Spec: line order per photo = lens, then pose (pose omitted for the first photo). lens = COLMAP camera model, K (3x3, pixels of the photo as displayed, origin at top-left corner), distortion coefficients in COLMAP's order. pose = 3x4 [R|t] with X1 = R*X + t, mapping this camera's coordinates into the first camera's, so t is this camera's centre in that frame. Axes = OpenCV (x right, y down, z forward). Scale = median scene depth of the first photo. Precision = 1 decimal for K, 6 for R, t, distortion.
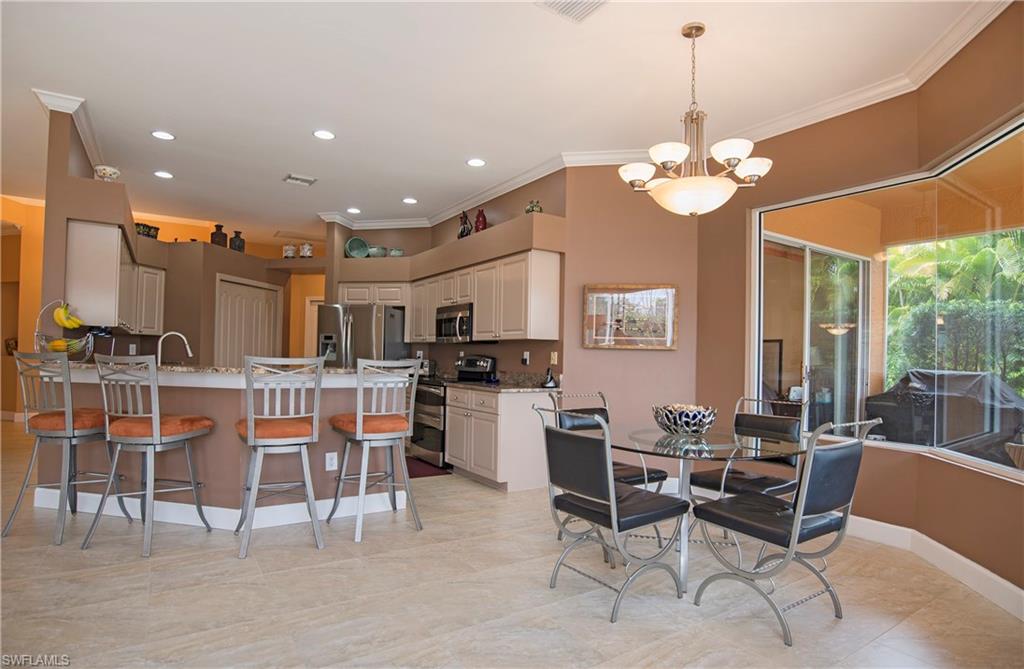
lens RADIAL K [[542.8, 0, 500.1], [0, 542.8, 349.5], [0, 0, 1]] dist [-0.051566, 0.018084]
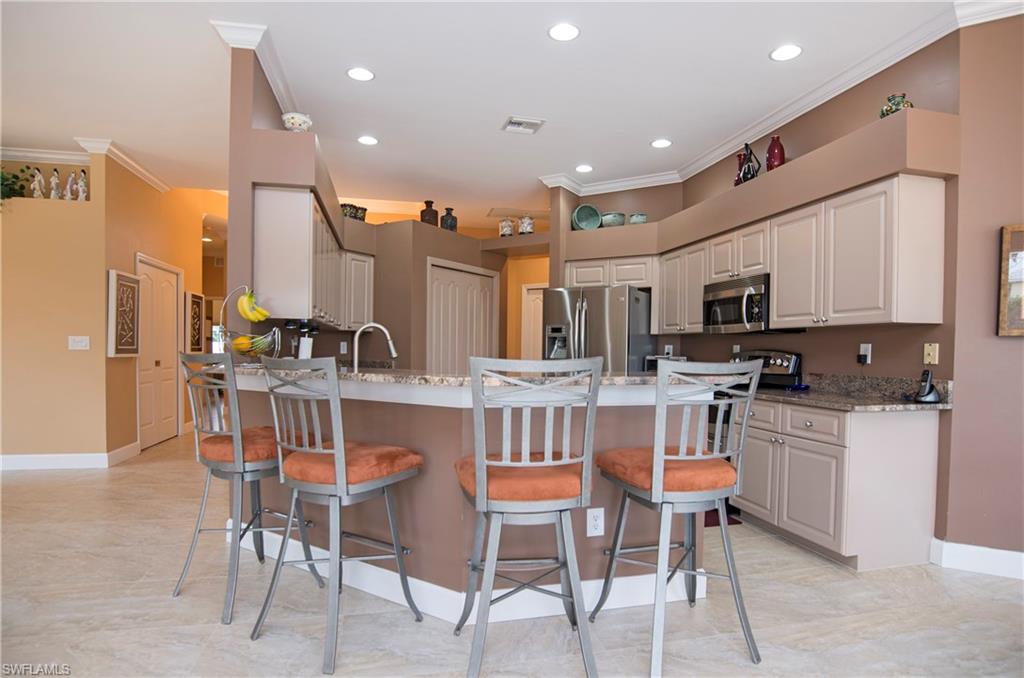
lens RADIAL K [[546.3, 0, 510.3], [0, 546.3, 353.9], [0, 0, 1]] dist [-0.059923, 0.017968]
pose [[0.941888, -0.008085, -0.335829, -0.146056], [0.013850, 0.999795, 0.014773, 0.000673], [0.335641, -0.018565, 0.941807, 0.284349]]
